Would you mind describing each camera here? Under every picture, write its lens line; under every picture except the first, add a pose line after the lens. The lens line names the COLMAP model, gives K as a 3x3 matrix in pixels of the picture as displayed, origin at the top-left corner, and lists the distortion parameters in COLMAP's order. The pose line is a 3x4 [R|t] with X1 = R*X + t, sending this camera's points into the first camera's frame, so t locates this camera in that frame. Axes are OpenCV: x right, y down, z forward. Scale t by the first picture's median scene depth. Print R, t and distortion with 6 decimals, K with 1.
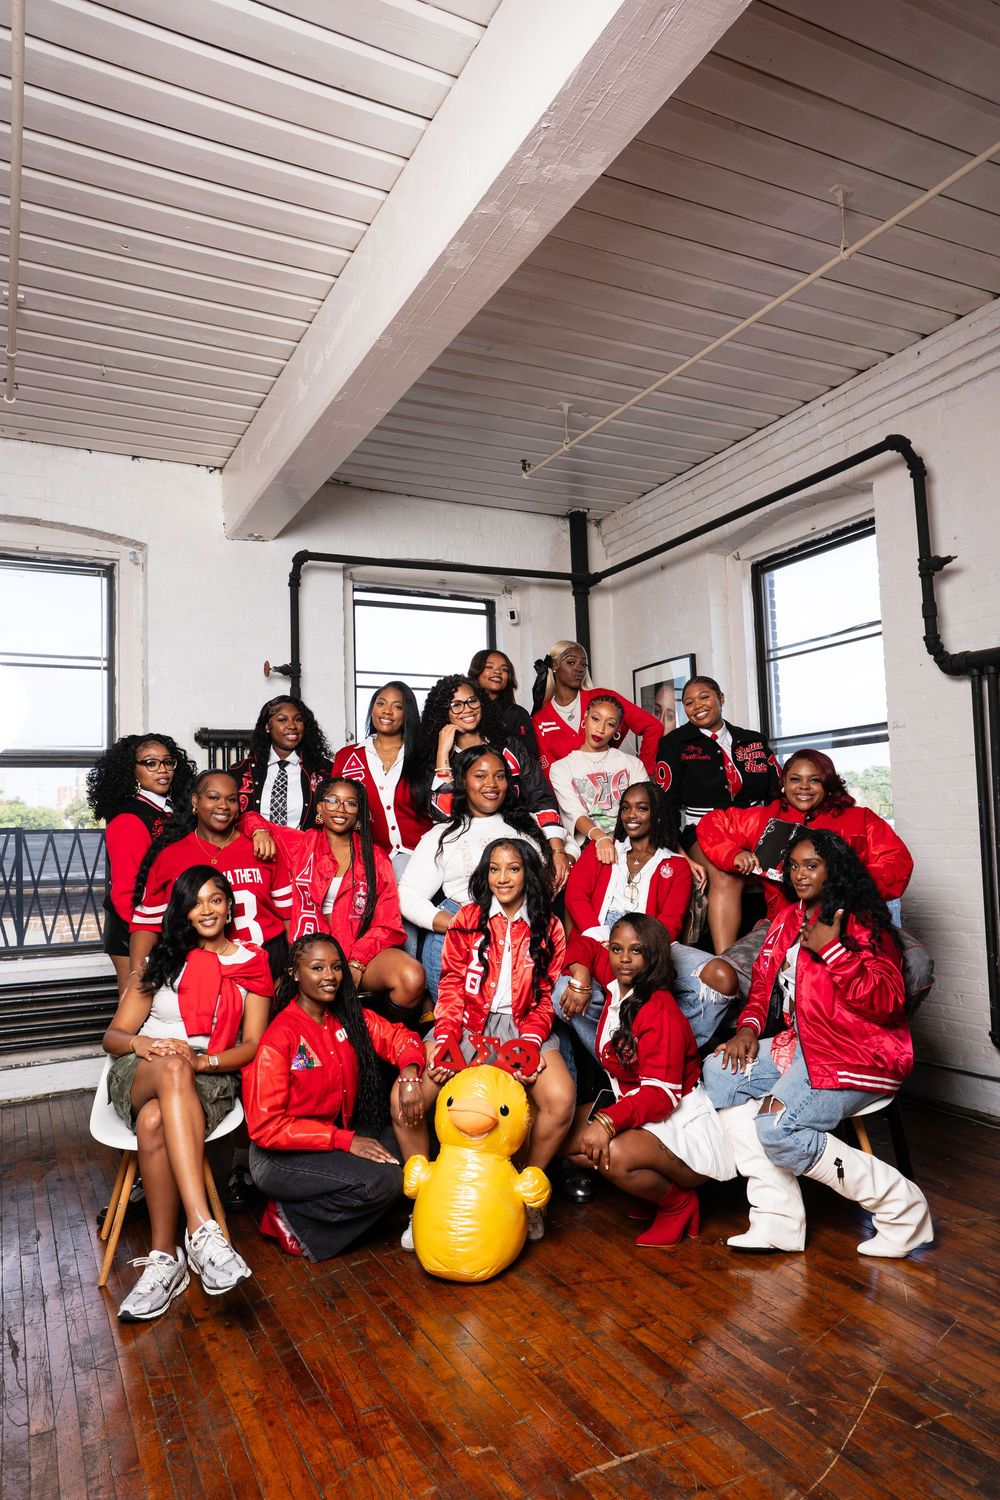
lens RADIAL K [[1024.6, 0, 500.0], [0, 1024.6, 750.0], [0, 0, 1]] dist [-0.021850, 0.057854]
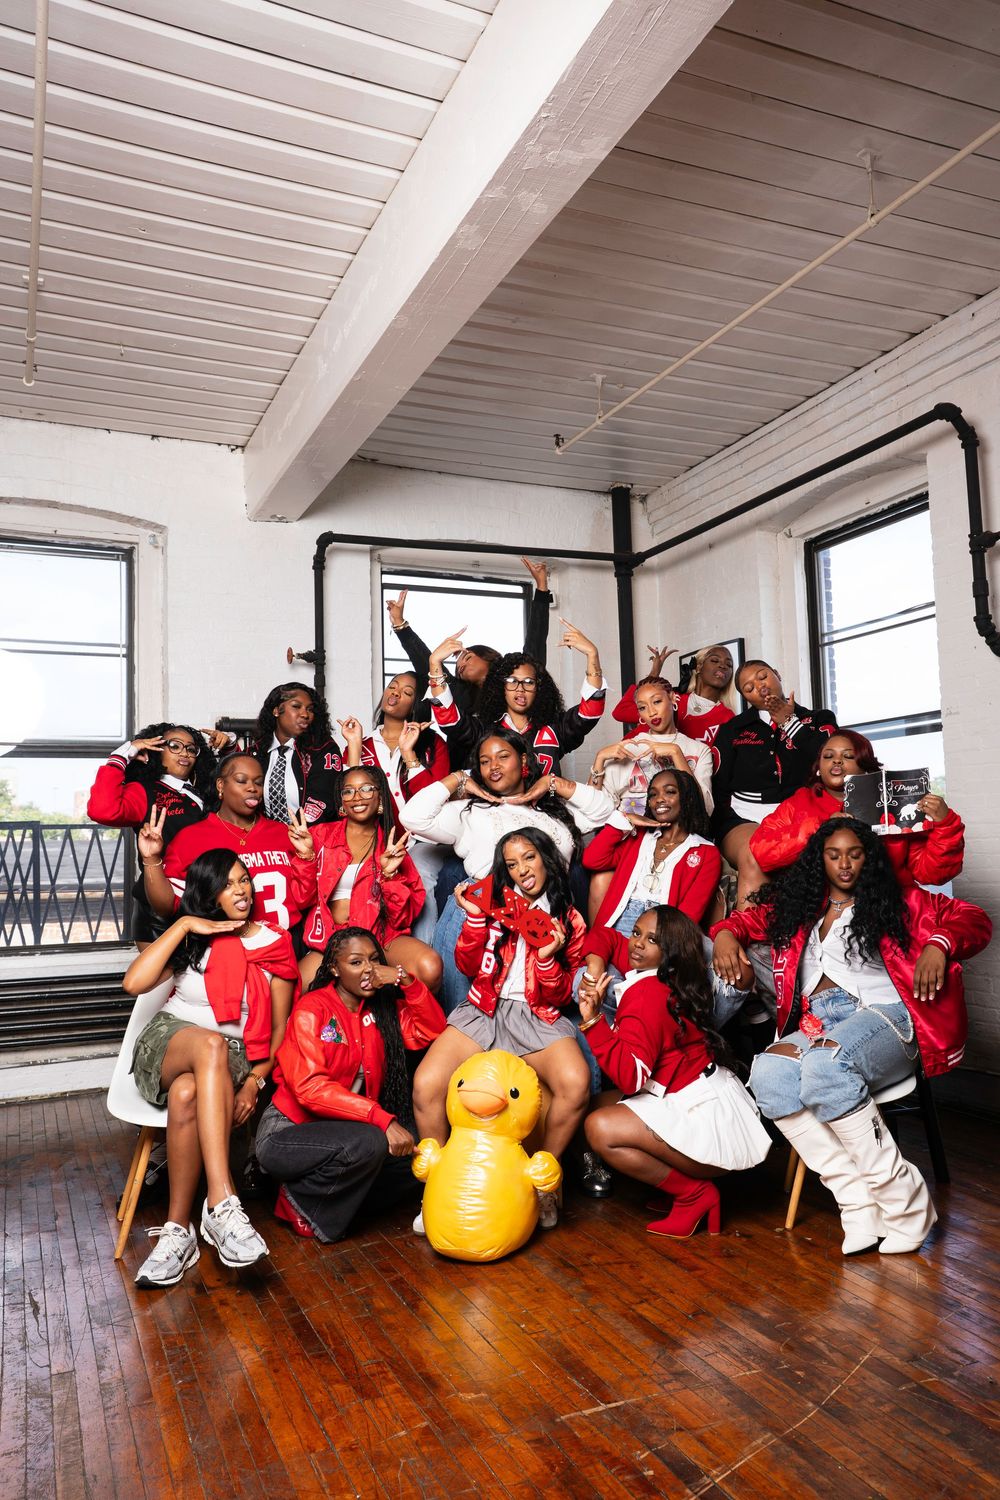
lens RADIAL K [[1161.0, 0, 500.0], [0, 1161.0, 750.0], [0, 0, 1]] dist [-0.007934, 0.072915]
pose [[0.998381, 0.000904, -0.056869, 0.044742], [-0.001076, 0.999995, -0.002983, 0.017740], [0.056866, 0.003040, 0.998377, -0.108733]]
